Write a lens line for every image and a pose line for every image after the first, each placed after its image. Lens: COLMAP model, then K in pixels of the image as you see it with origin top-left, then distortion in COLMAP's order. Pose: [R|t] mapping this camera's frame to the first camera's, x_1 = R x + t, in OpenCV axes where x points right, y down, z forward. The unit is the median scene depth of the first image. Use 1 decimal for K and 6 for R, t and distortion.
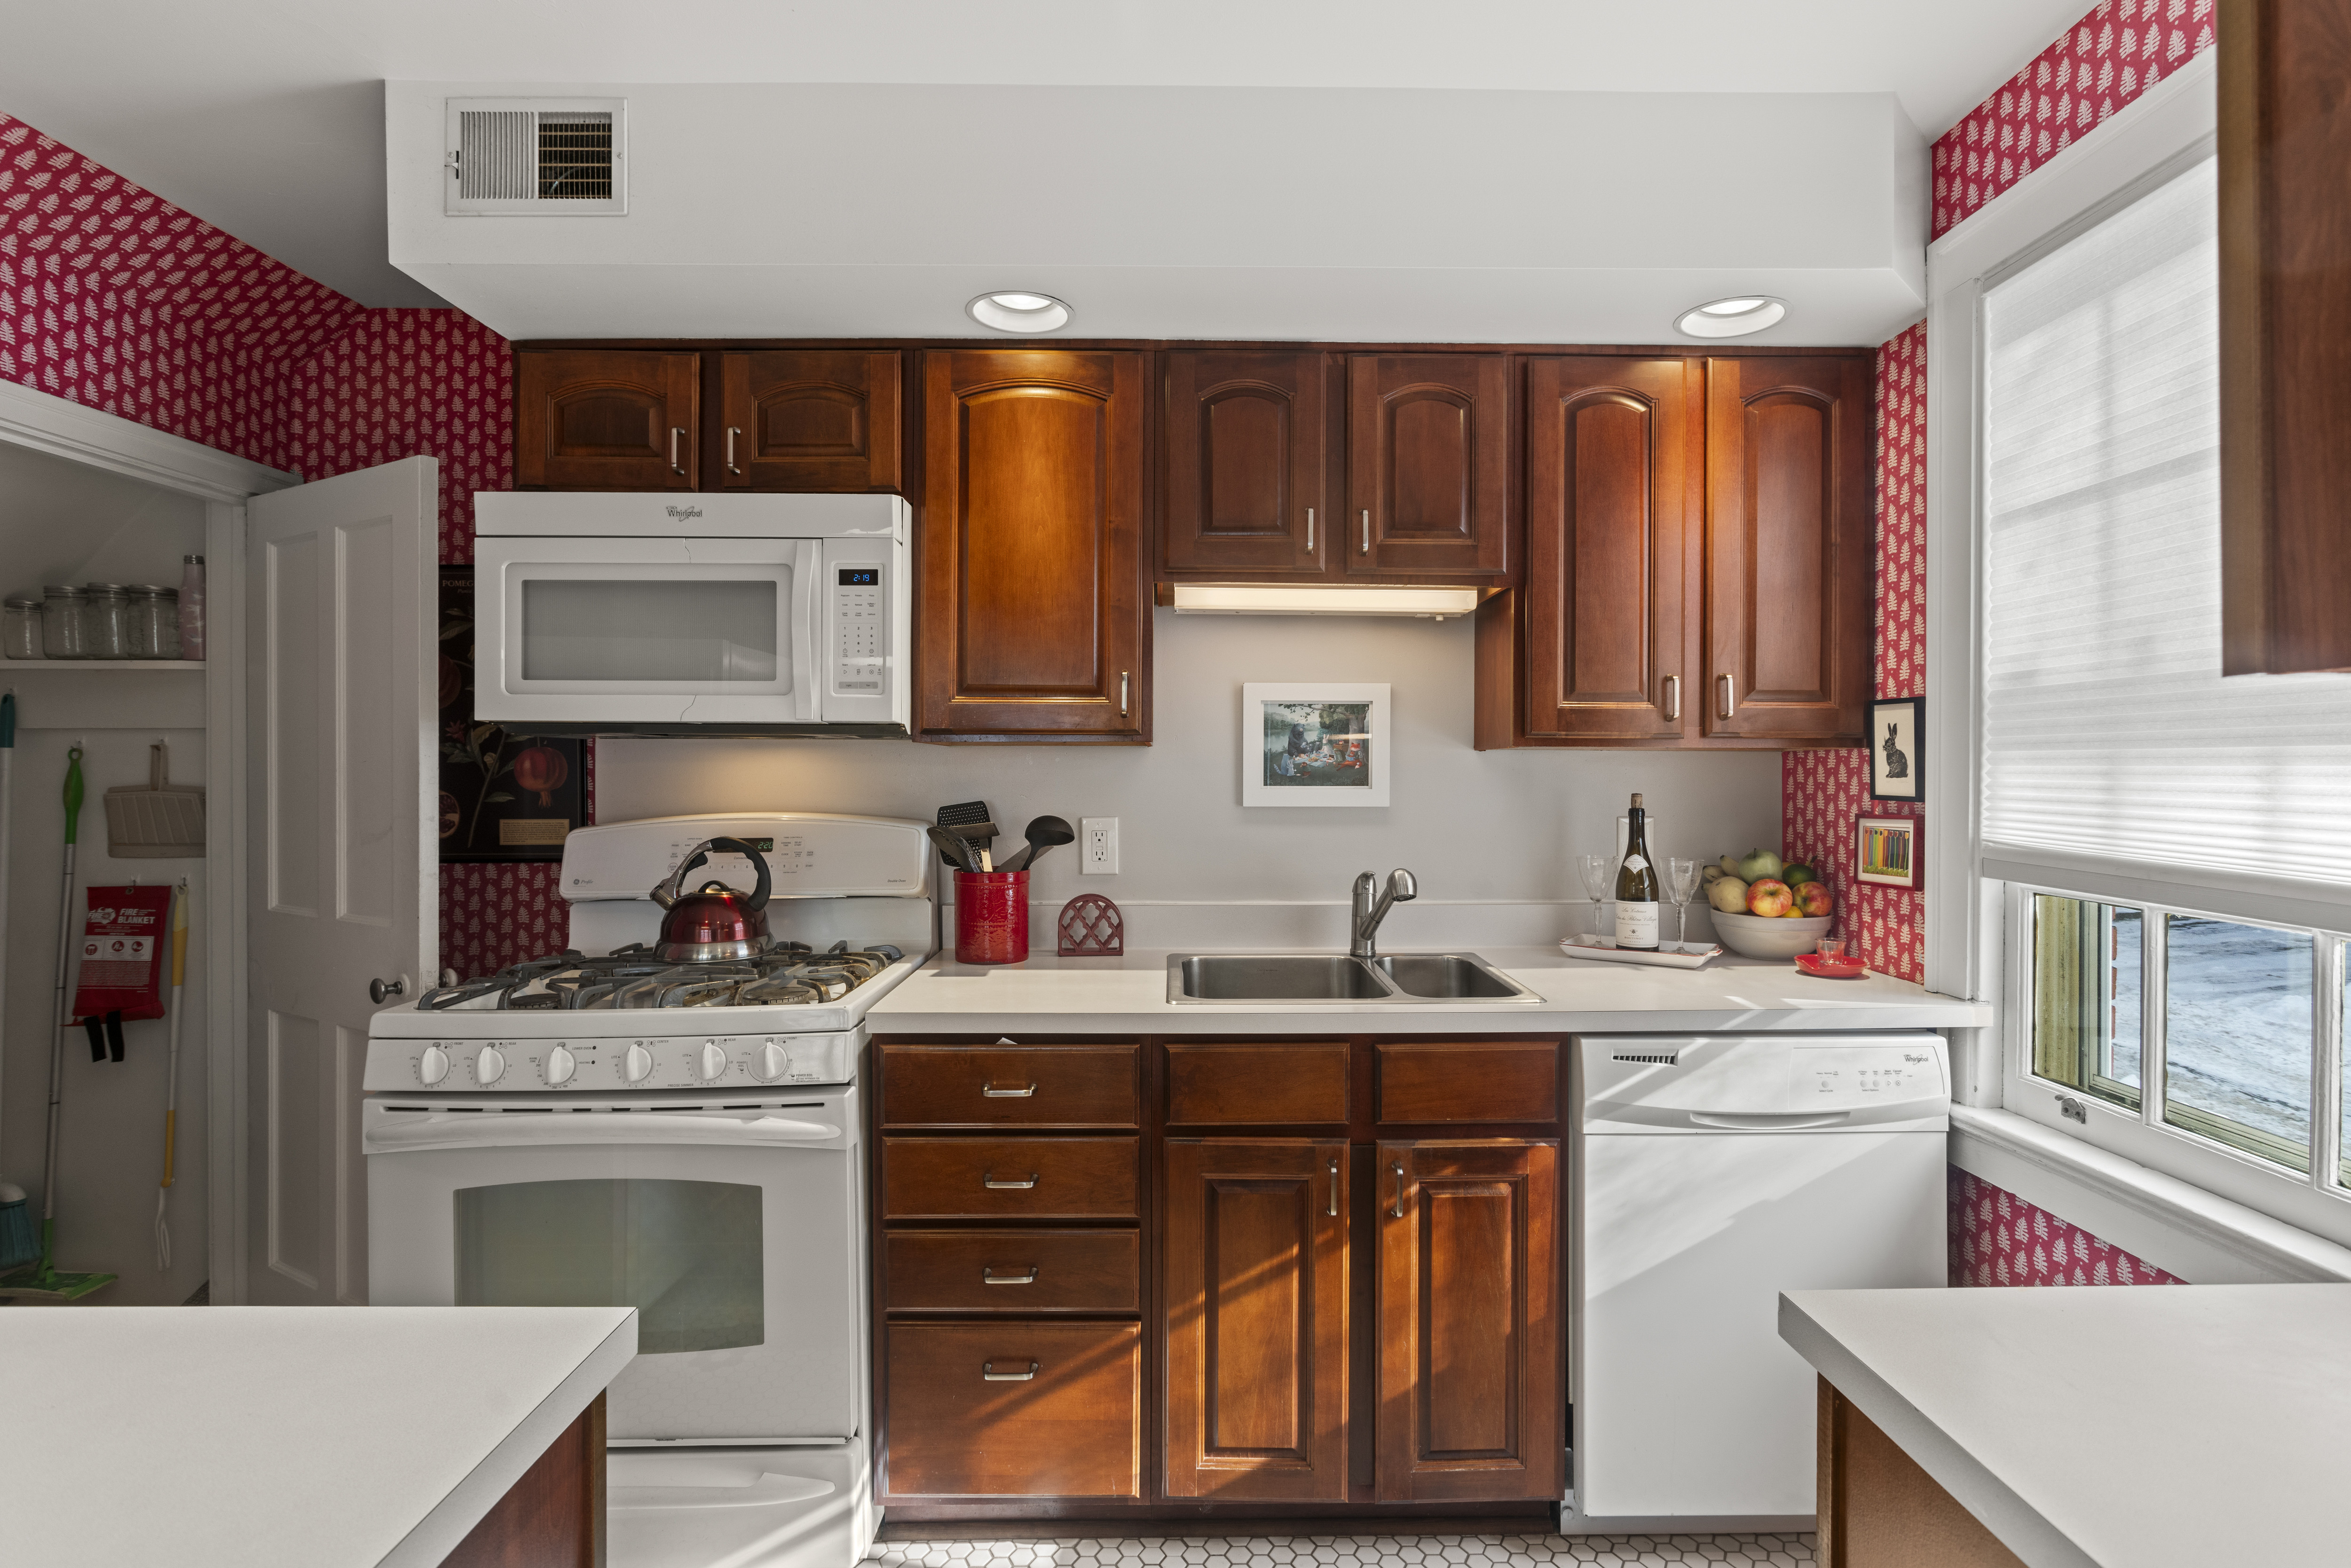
lens RADIAL K [[1126.0, 0, 1183.4], [0, 1126.0, 777.6], [0, 0, 1]] dist [0.001376, 0.001590]
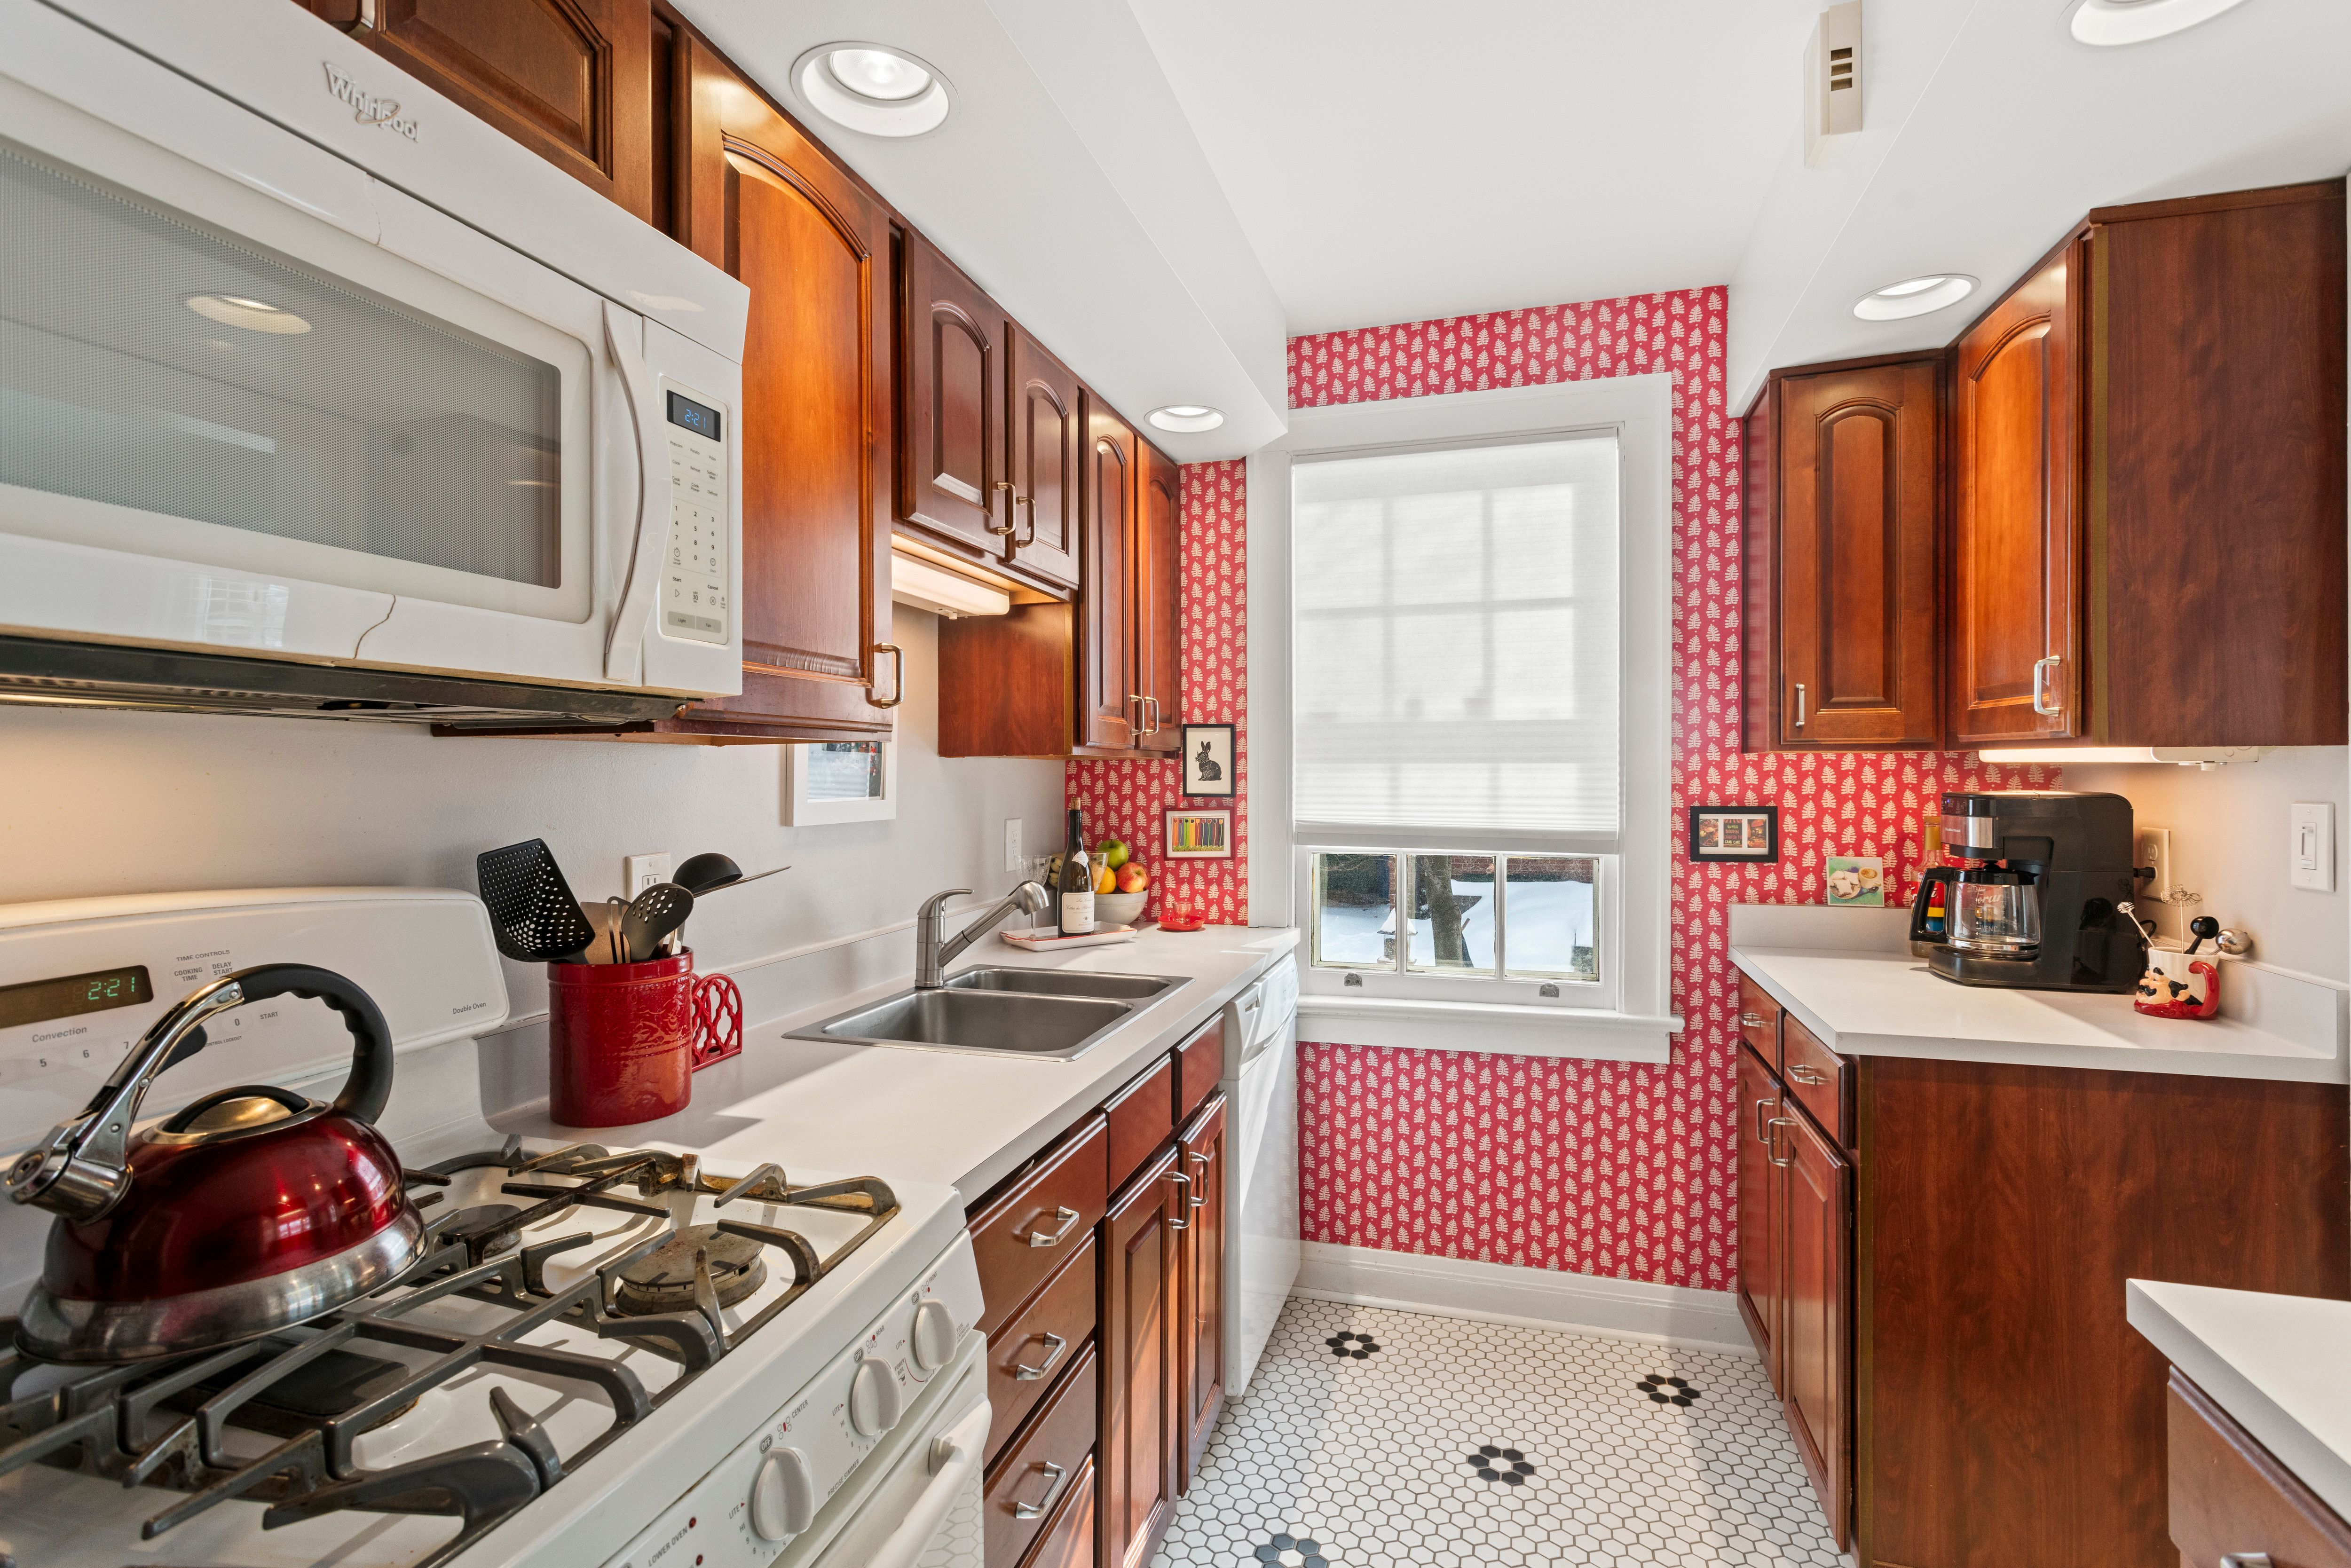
lens RADIAL K [[1117.6, 0, 1215.4], [0, 1117.6, 774.1], [0, 0, 1]] dist [-0.000203, 0.001121]
pose [[0.282479, -0.004793, 0.959262, -0.684197], [0.011491, 0.999933, 0.001613, -0.009870], [-0.959205, 0.010568, 0.282515, 0.594661]]
